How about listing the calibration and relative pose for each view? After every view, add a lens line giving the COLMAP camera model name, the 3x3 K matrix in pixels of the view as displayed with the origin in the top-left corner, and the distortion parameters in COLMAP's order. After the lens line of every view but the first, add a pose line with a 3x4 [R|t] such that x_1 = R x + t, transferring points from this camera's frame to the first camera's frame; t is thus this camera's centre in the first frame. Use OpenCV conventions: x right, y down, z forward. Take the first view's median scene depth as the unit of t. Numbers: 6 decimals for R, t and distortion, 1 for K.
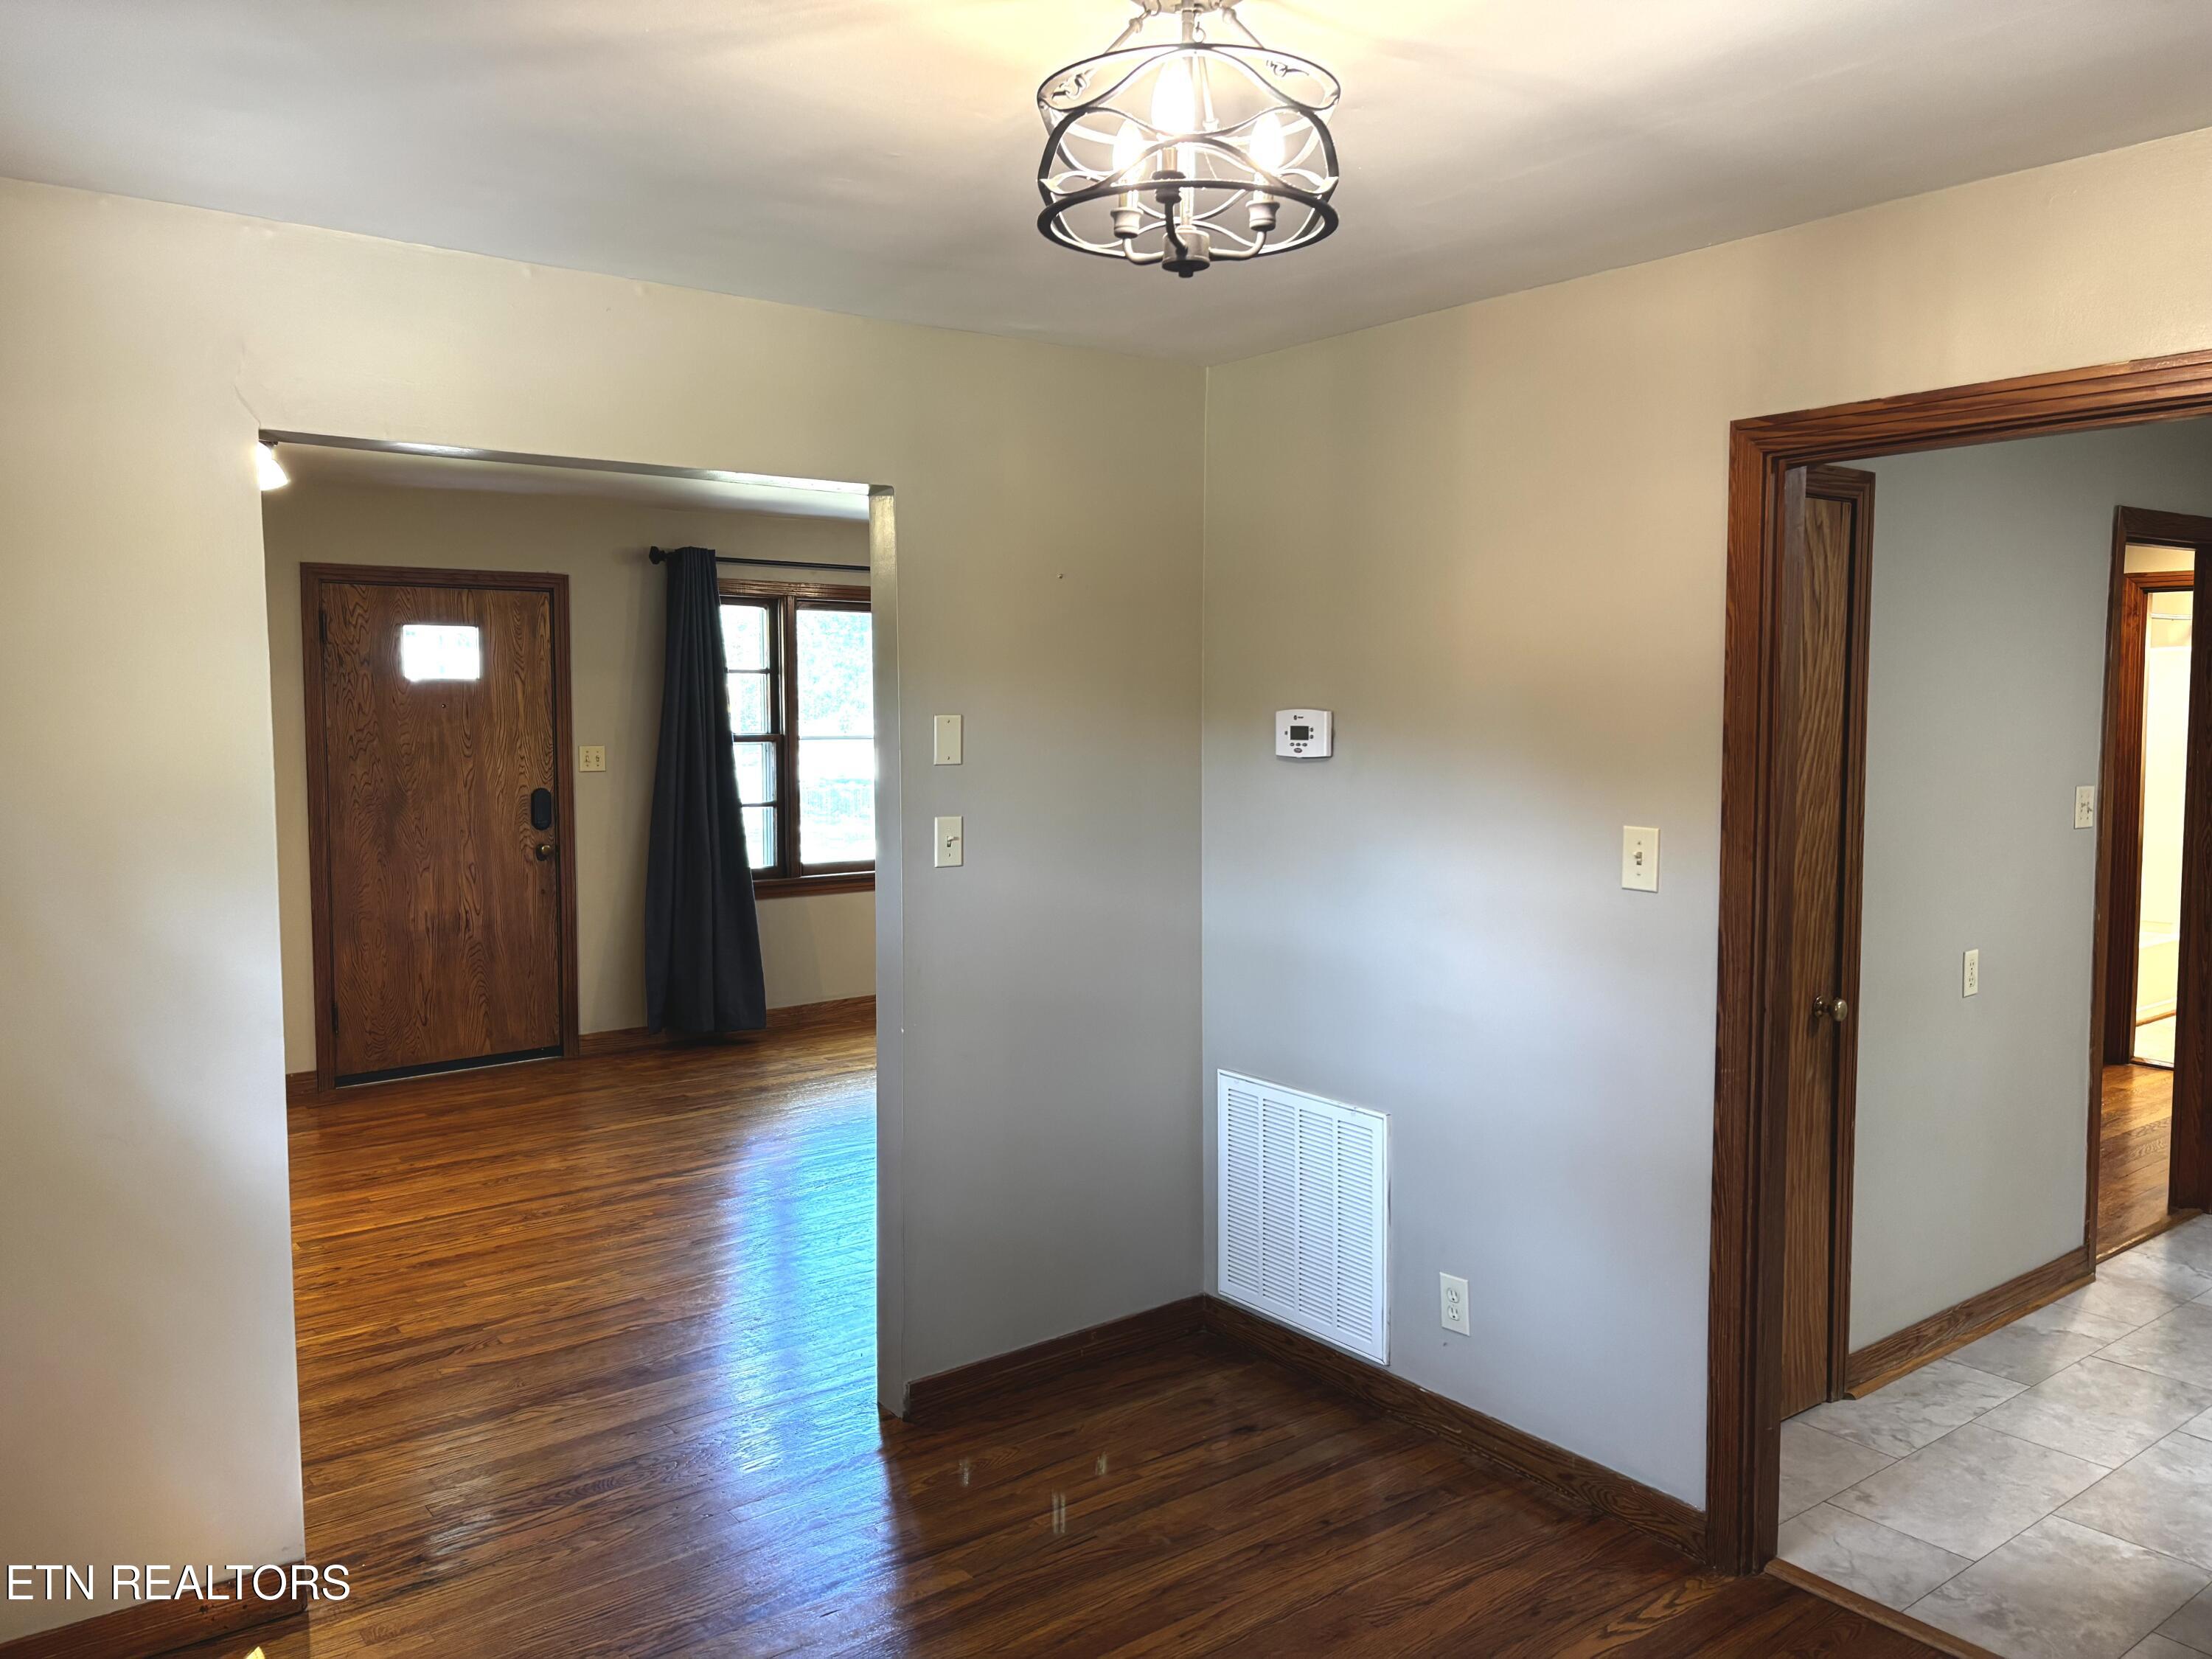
lens RADIAL K [[1699.3, 0, 1125.5], [0, 1699.3, 823.7], [0, 0, 1]] dist [0.008512, 0.004913]
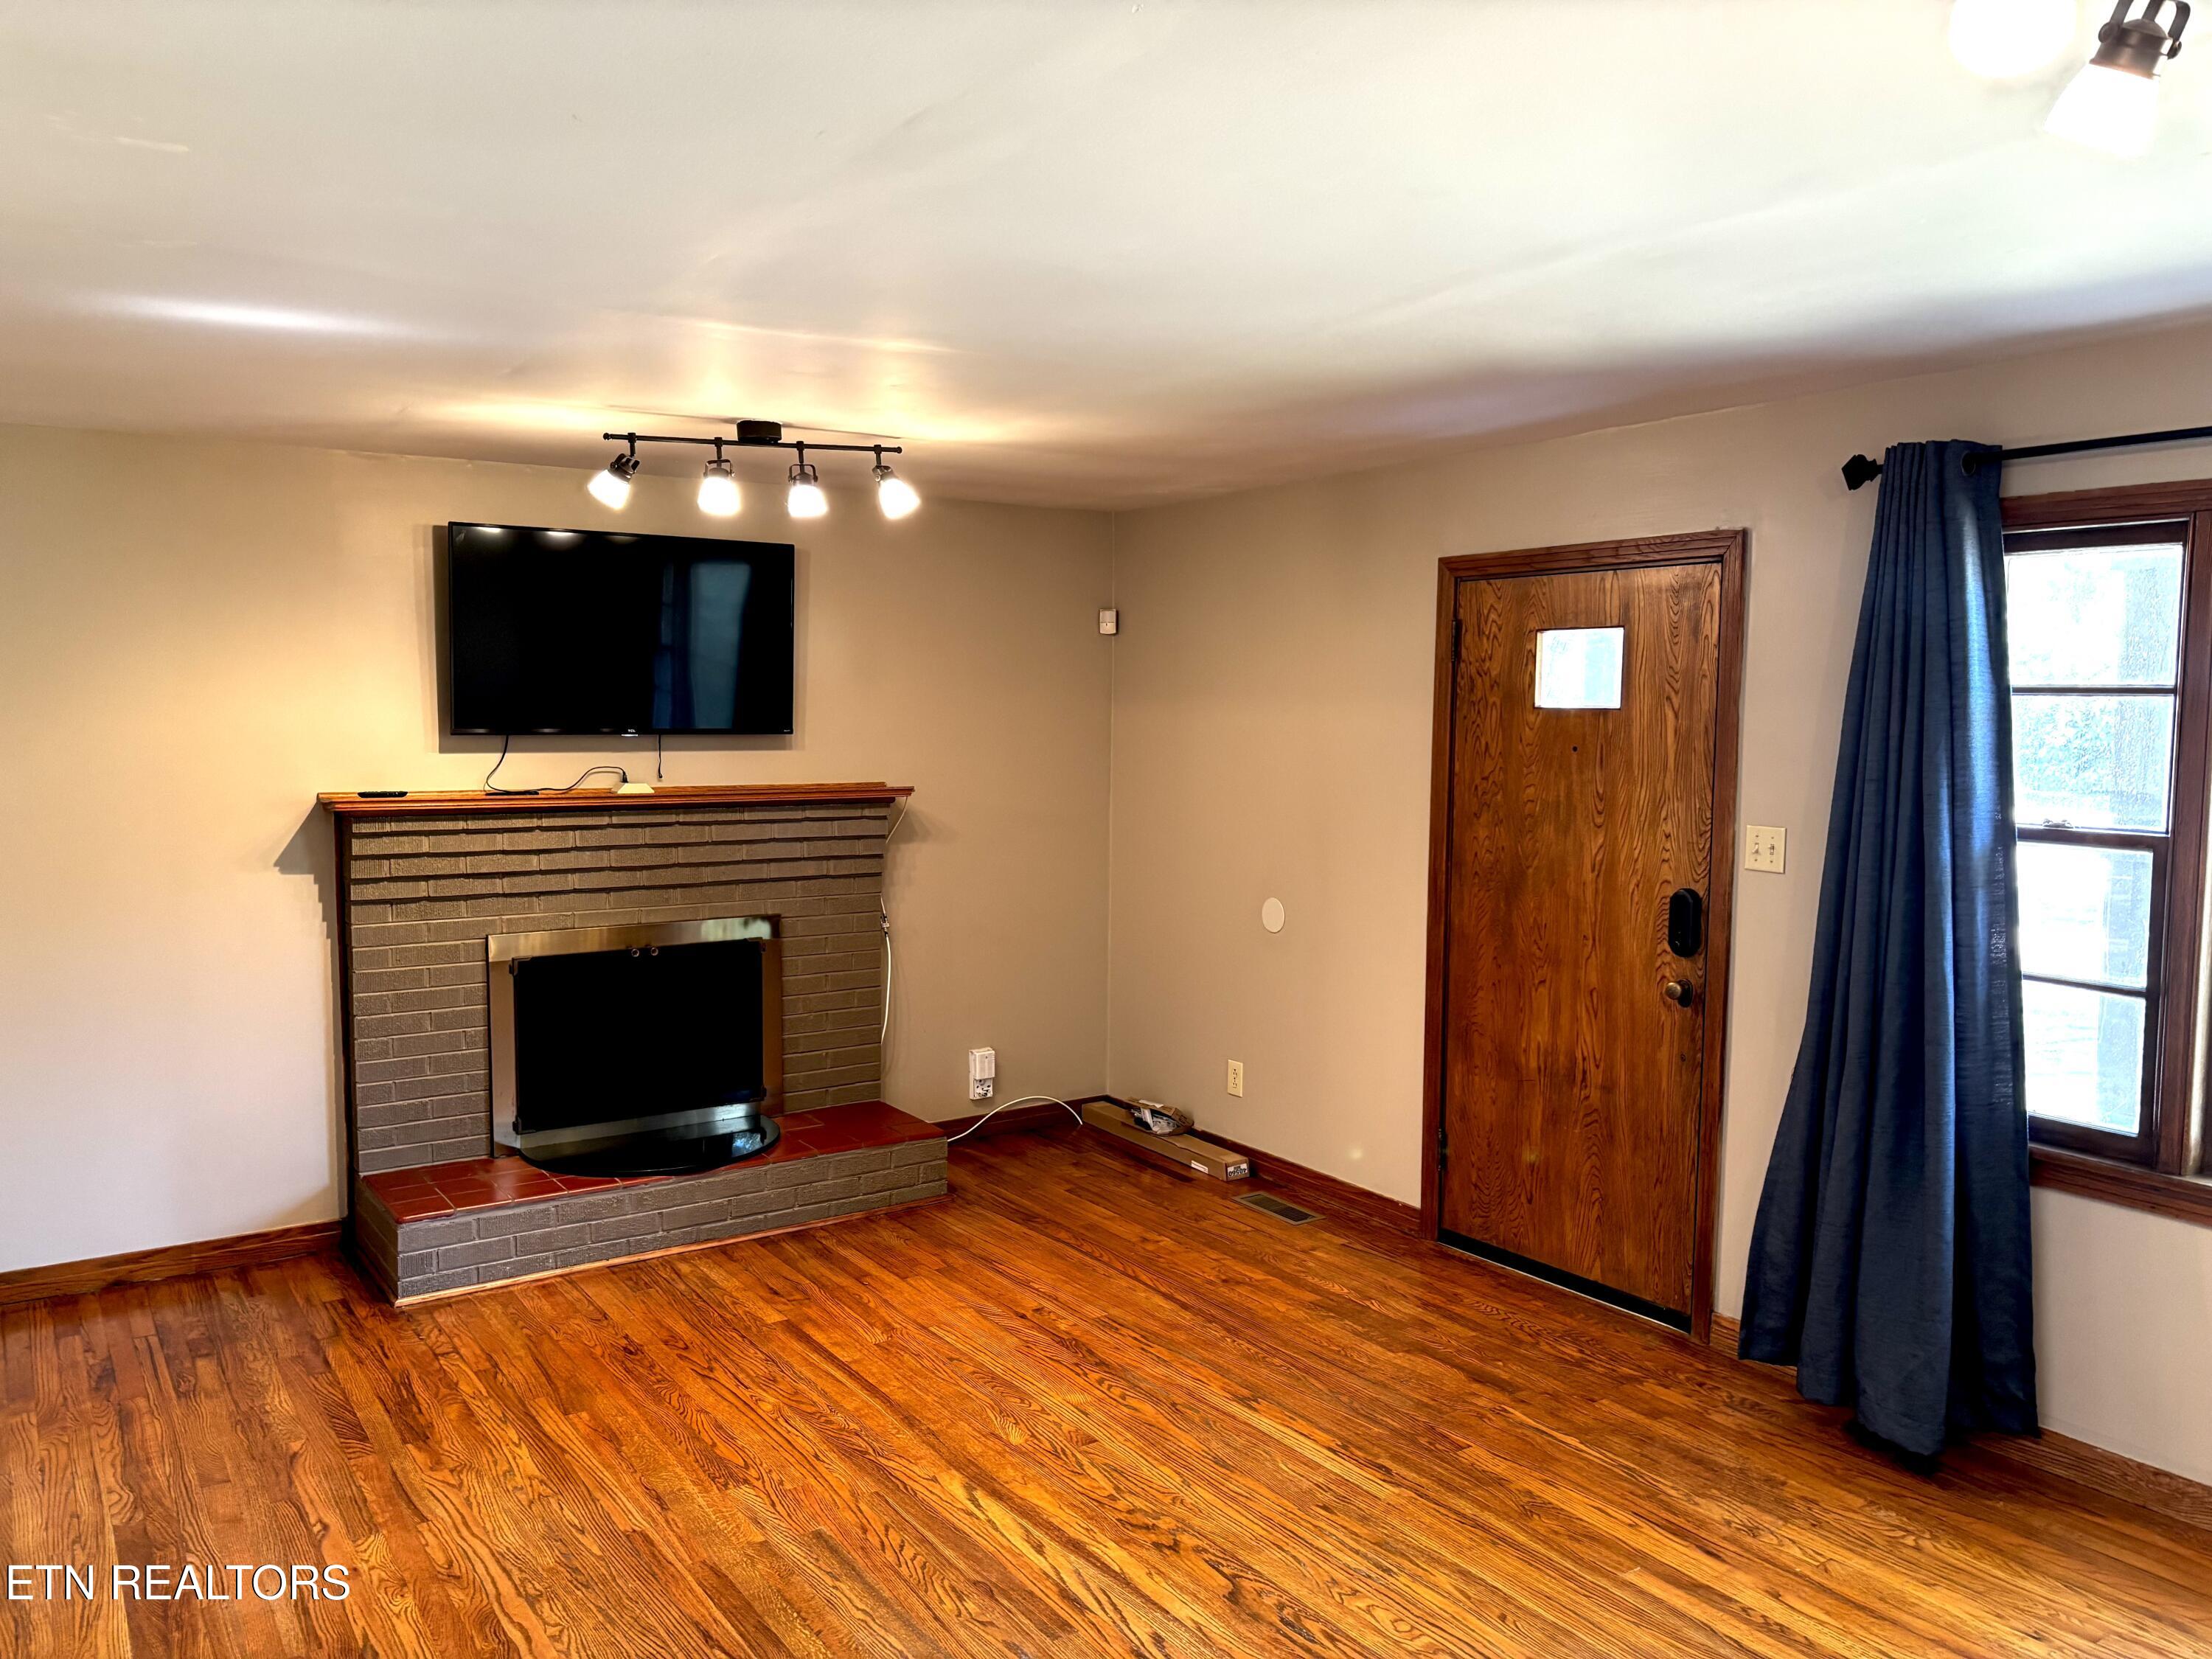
lens RADIAL K [[1656.3, 0, 1104.5], [0, 1656.3, 840.2], [0, 0, 1]] dist [0.061564, -0.087049]
pose [[-0.069324, 0.079687, -0.994406, 0.267106], [-0.085177, 0.992692, 0.085488, -0.072763], [0.993951, 0.090627, -0.062030, 0.848050]]
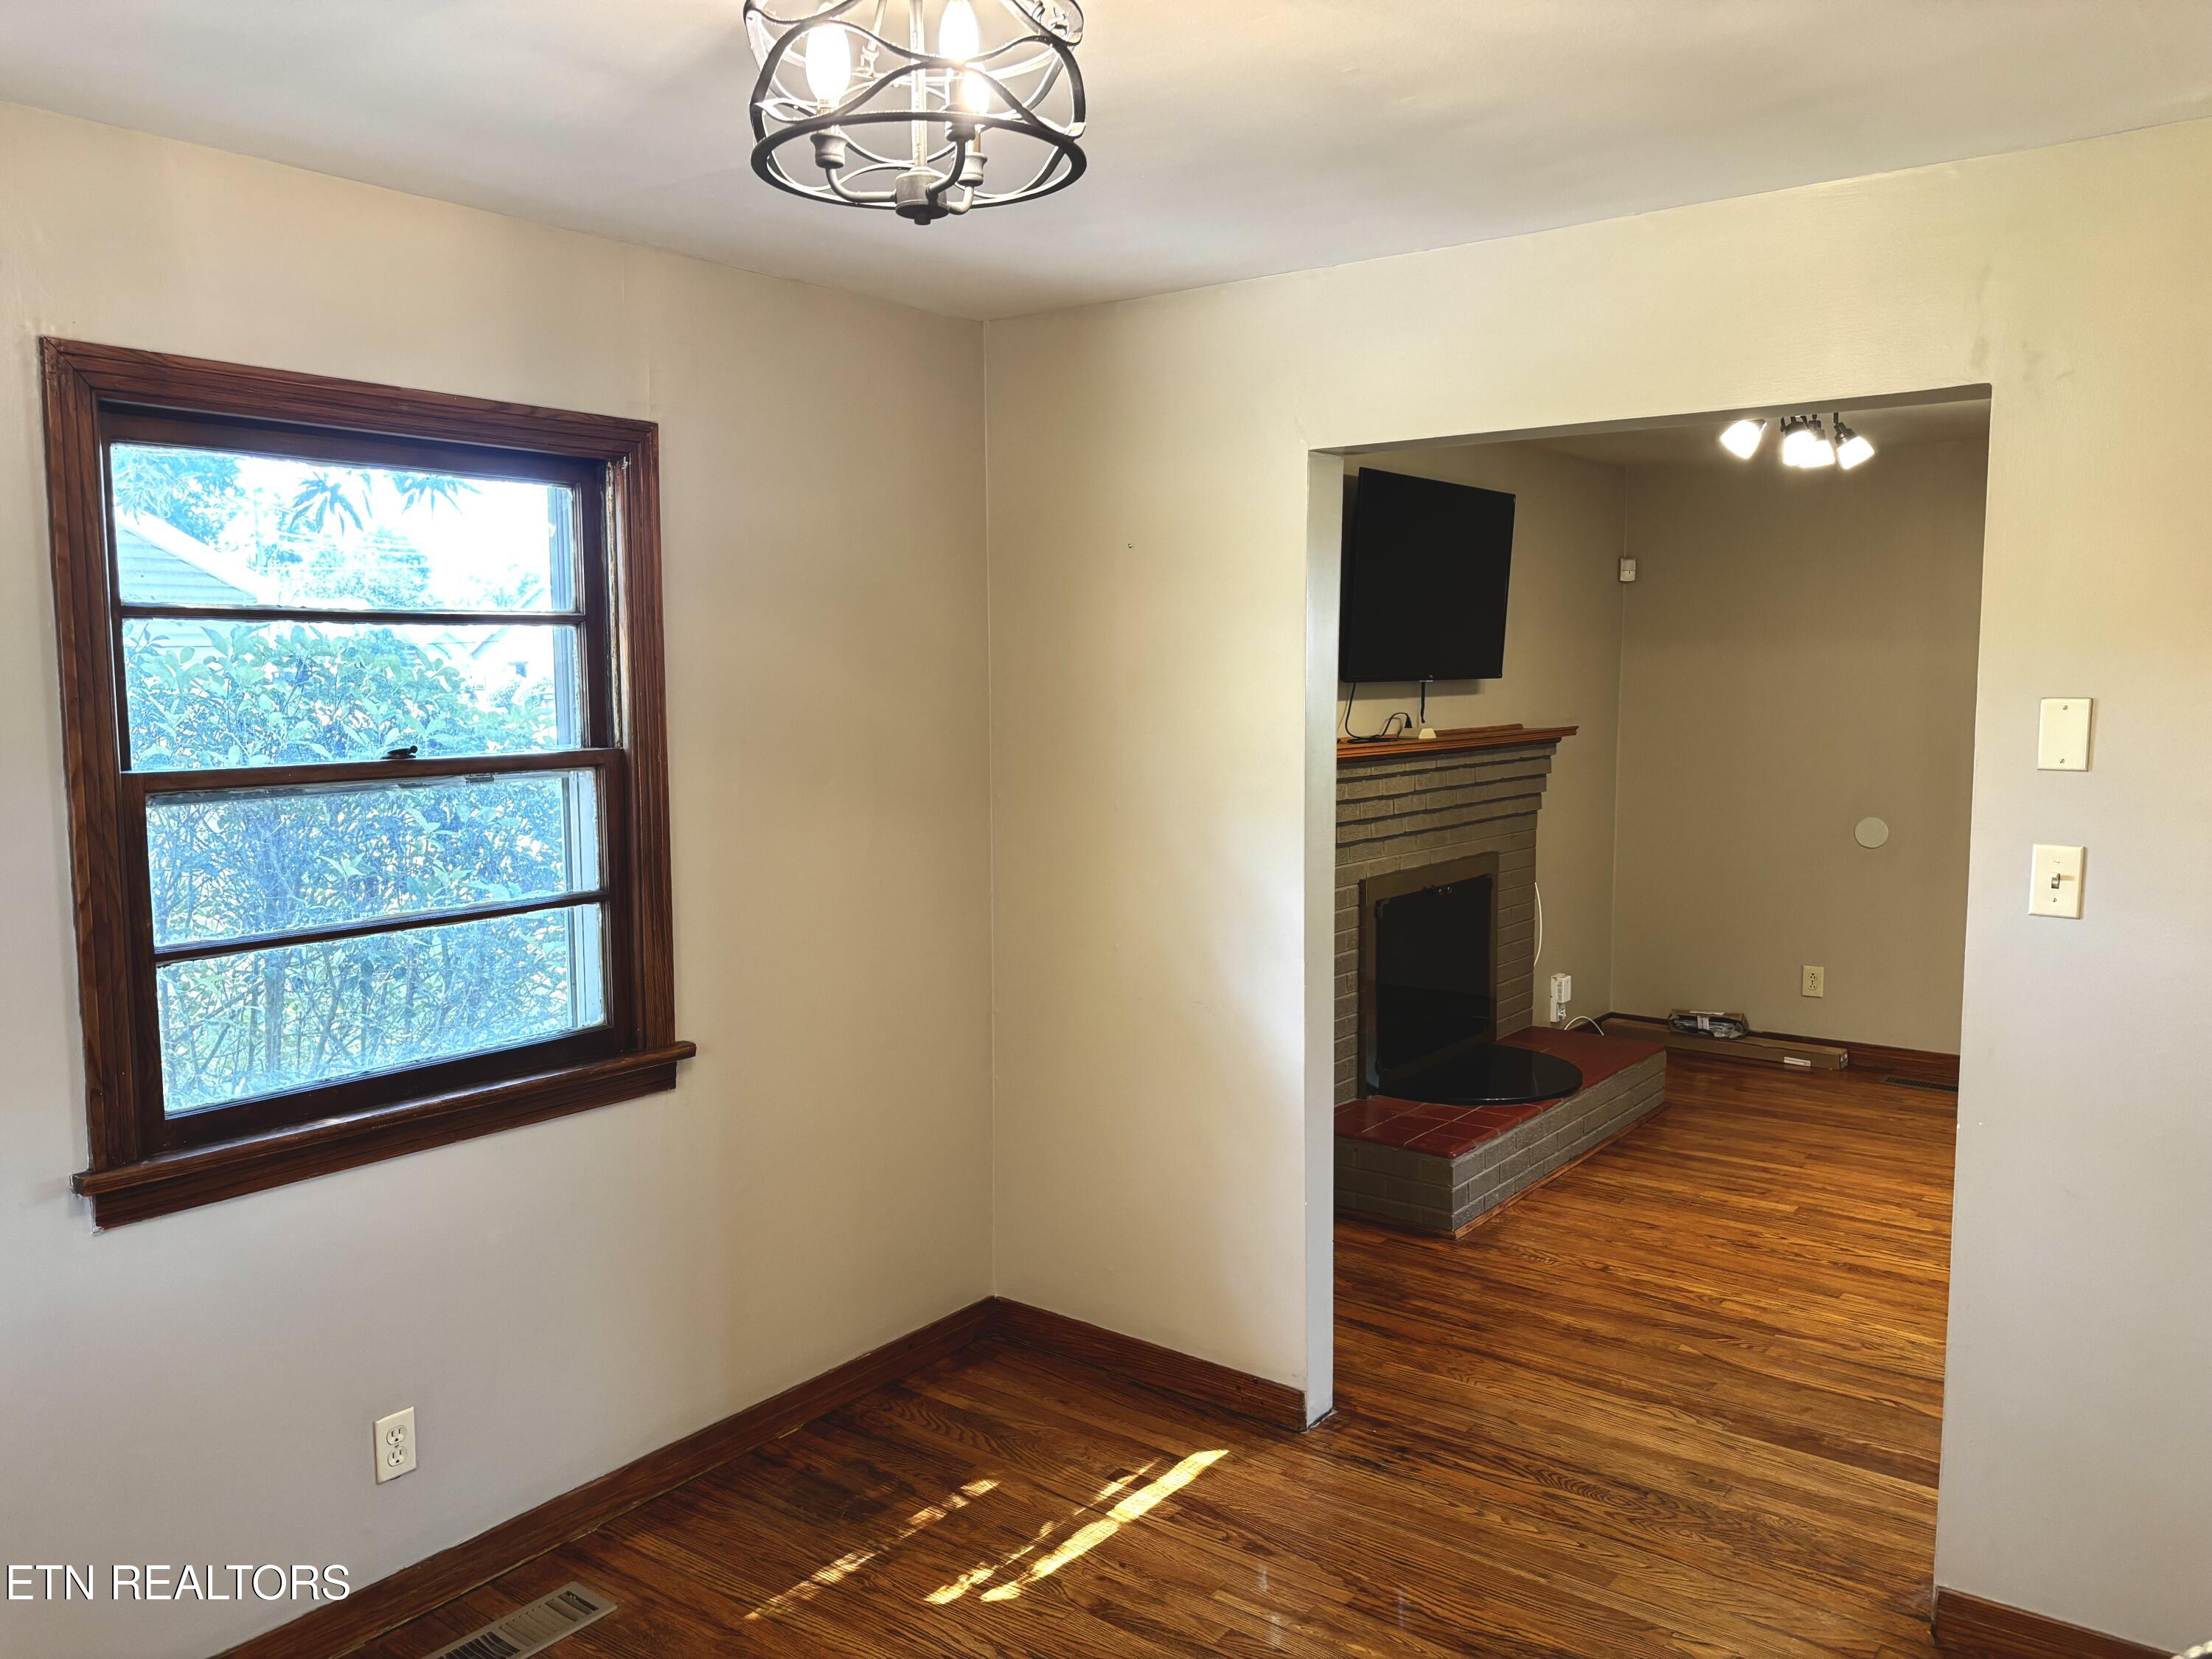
lens RADIAL K [[1674.2, 0, 1157.2], [0, 1674.2, 894.5], [0, 0, 1]] dist [0.052114, -0.039469]
pose [[0.269256, 0.134711, -0.953601, 0.245202], [-0.078034, 0.989965, 0.117814, -0.019759], [0.959902, 0.042691, 0.277066, 0.242137]]
